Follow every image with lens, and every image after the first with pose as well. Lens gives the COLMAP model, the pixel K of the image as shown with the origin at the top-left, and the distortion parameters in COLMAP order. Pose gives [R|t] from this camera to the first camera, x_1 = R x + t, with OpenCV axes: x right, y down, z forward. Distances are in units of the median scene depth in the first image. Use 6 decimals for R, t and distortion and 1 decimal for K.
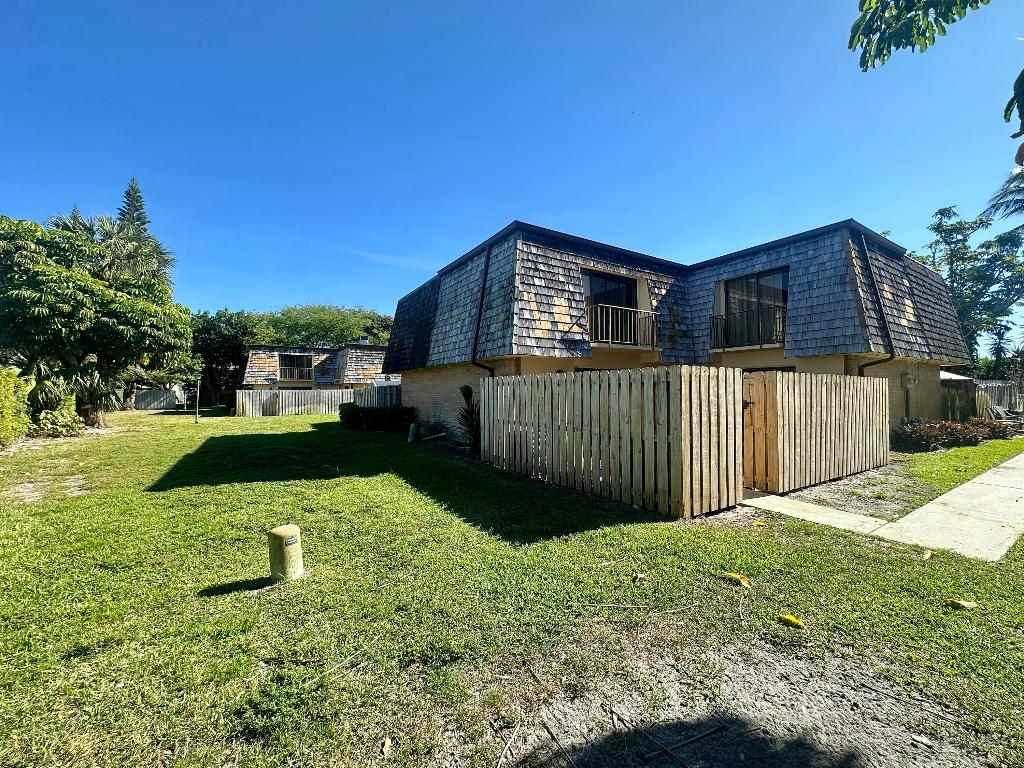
lens RADIAL K [[407.6, 0, 512.6], [0, 407.6, 383.2], [0, 0, 1]] dist [-0.004612, 0.001118]
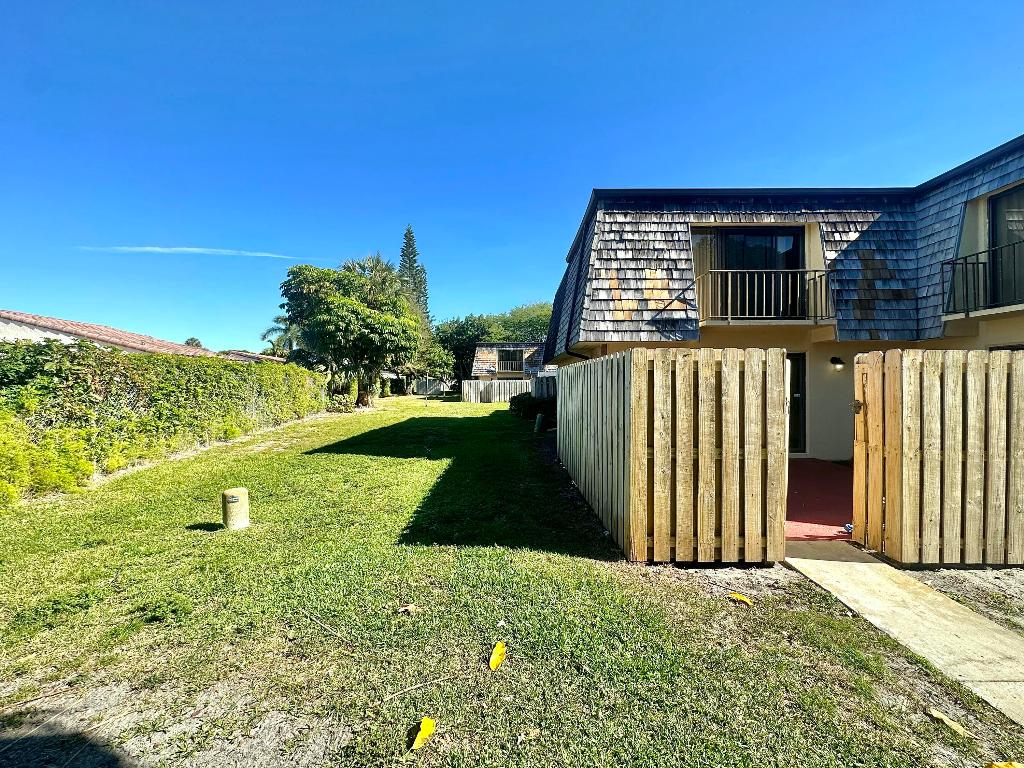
lens RADIAL K [[407.6, 0, 514.1], [0, 407.6, 383.1], [0, 0, 1]] dist [-0.004612, 0.001118]
pose [[0.840234, 0.002998, -0.542216, 0.313593], [0.010080, 0.999726, 0.021148, 0.000088], [0.542130, -0.023235, 0.839973, 0.143006]]
